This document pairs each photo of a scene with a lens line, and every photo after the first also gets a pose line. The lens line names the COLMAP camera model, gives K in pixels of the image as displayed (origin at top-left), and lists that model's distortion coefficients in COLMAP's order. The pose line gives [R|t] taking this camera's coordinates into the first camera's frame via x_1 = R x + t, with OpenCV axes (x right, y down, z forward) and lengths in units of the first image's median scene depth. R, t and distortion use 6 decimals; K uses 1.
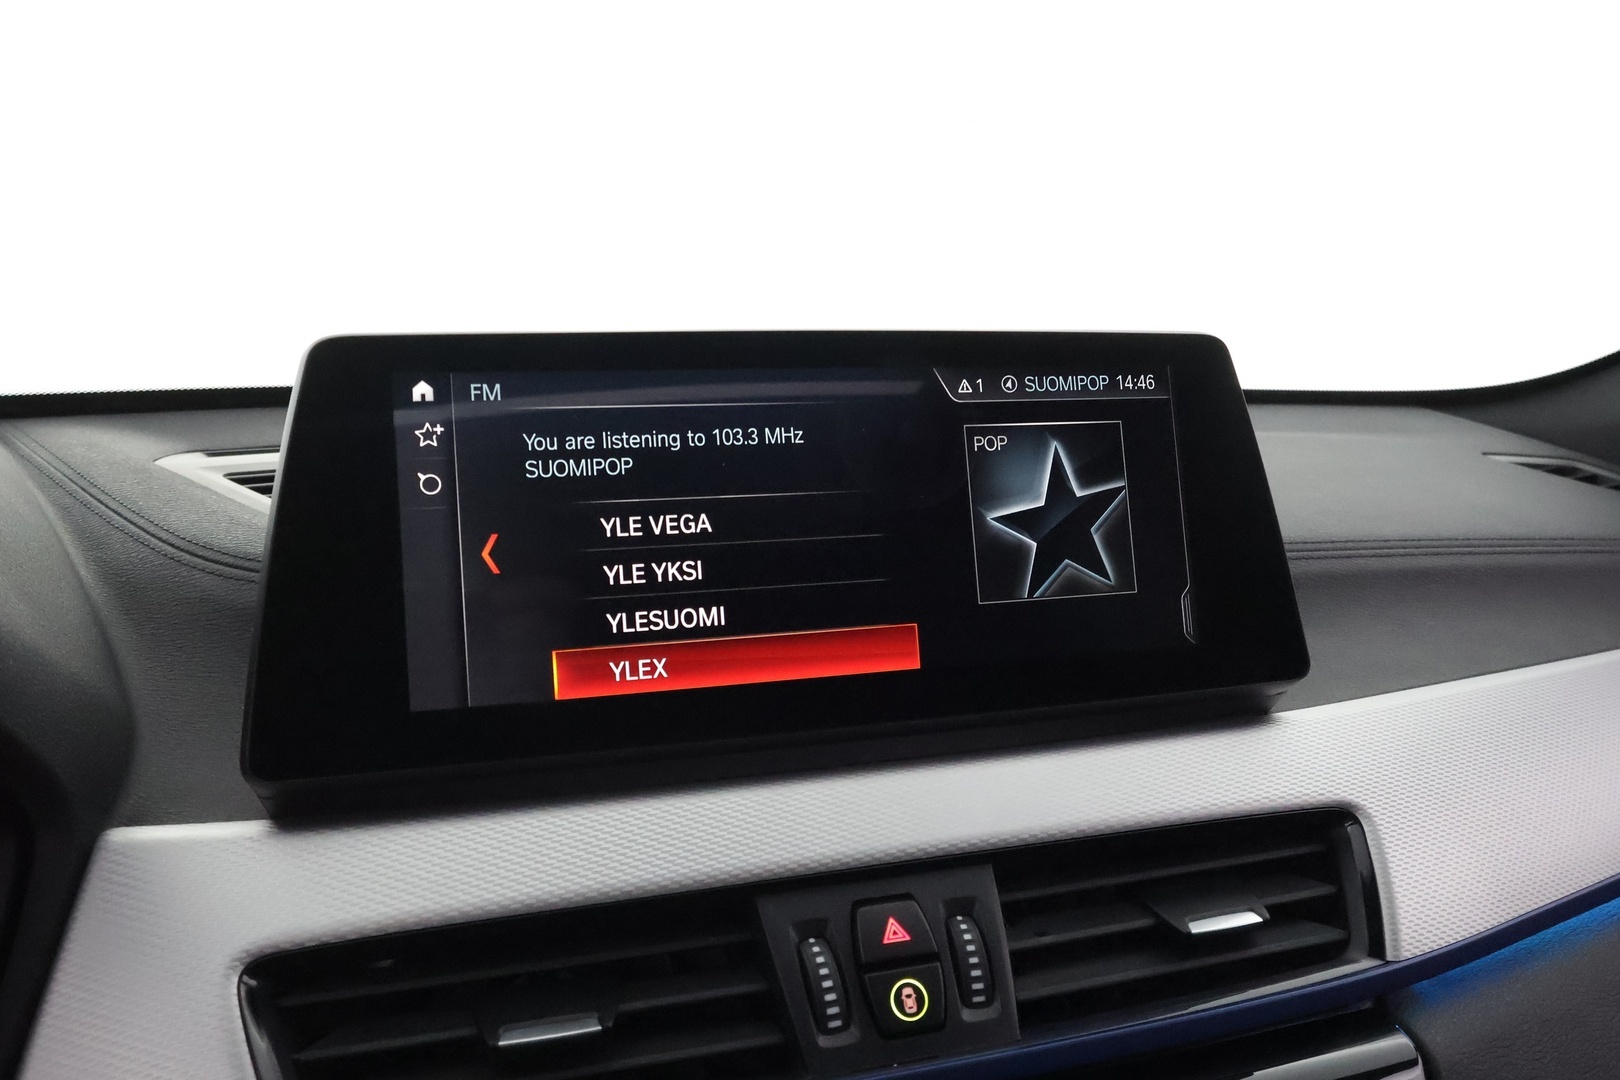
lens RADIAL K [[1278.2, 0, 819.1], [0, 1278.2, 563.7], [0, 0, 1]] dist [0.003562, 0.001437]
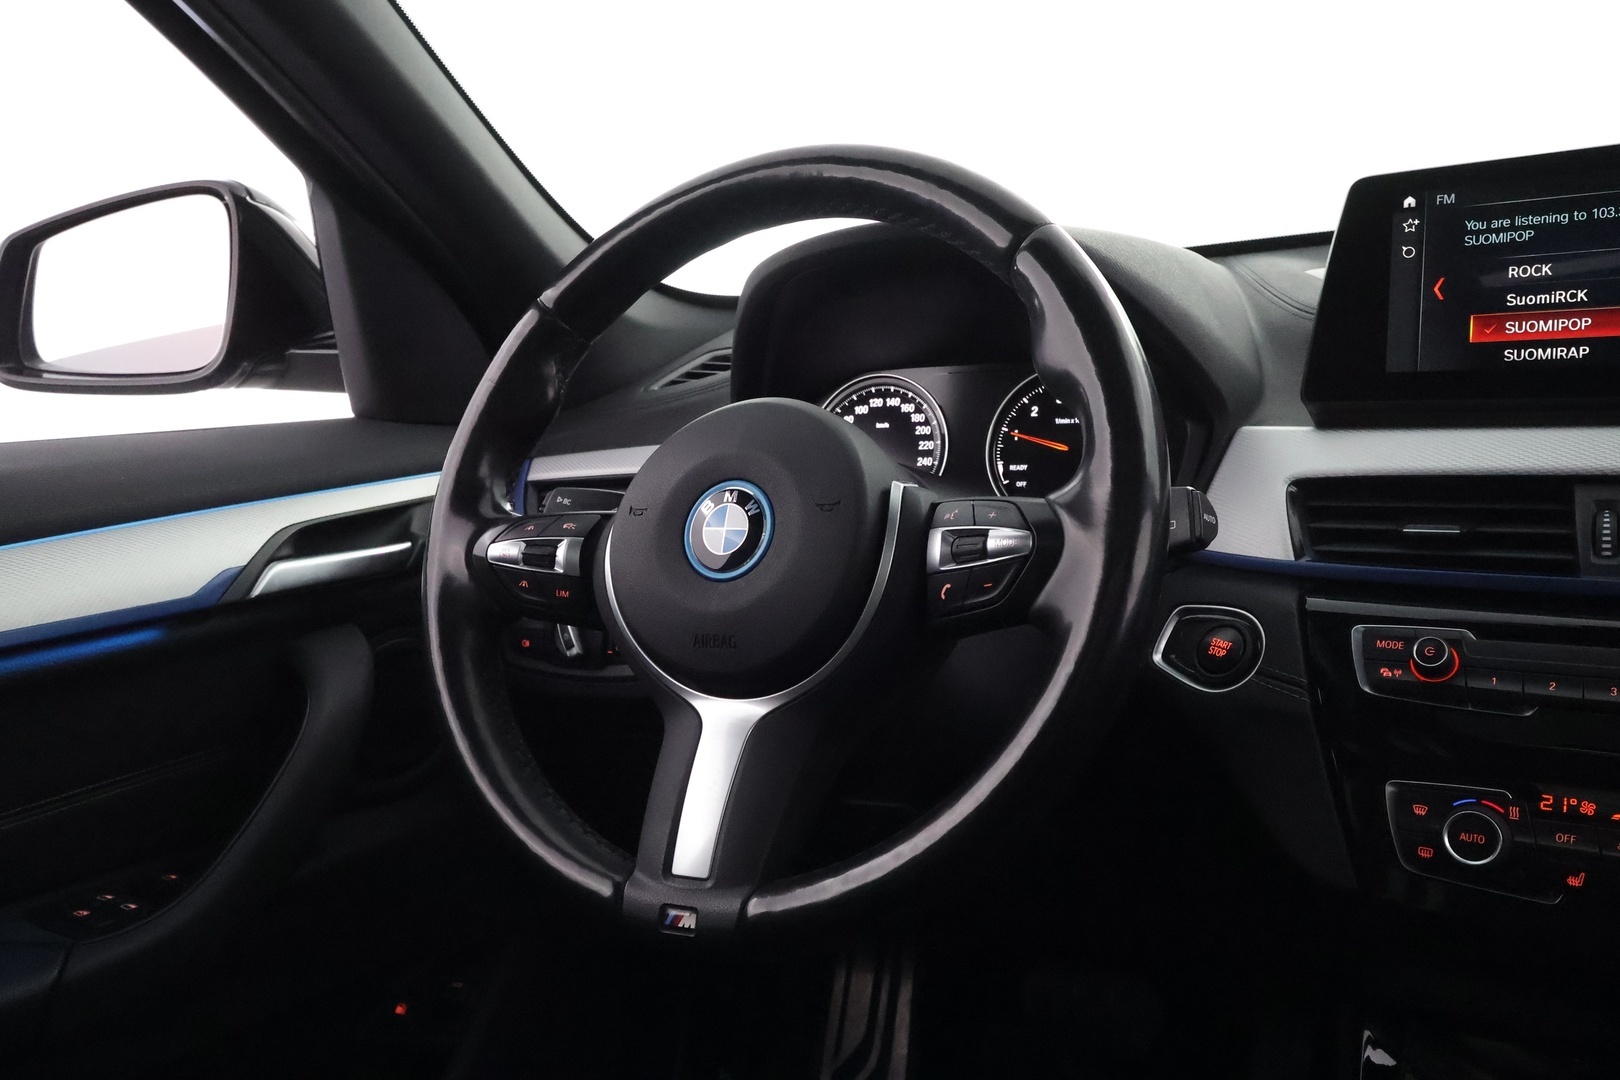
lens RADIAL K [[1278.2, 0, 819.1], [0, 1278.2, 563.7], [0, 0, 1]] dist [0.003562, 0.001437]
pose [[0.622805, 0.113229, -0.774140, 0.657640], [-0.044007, 0.992975, 0.109832, 0.221983], [0.781138, -0.034336, 0.623413, -0.860539]]
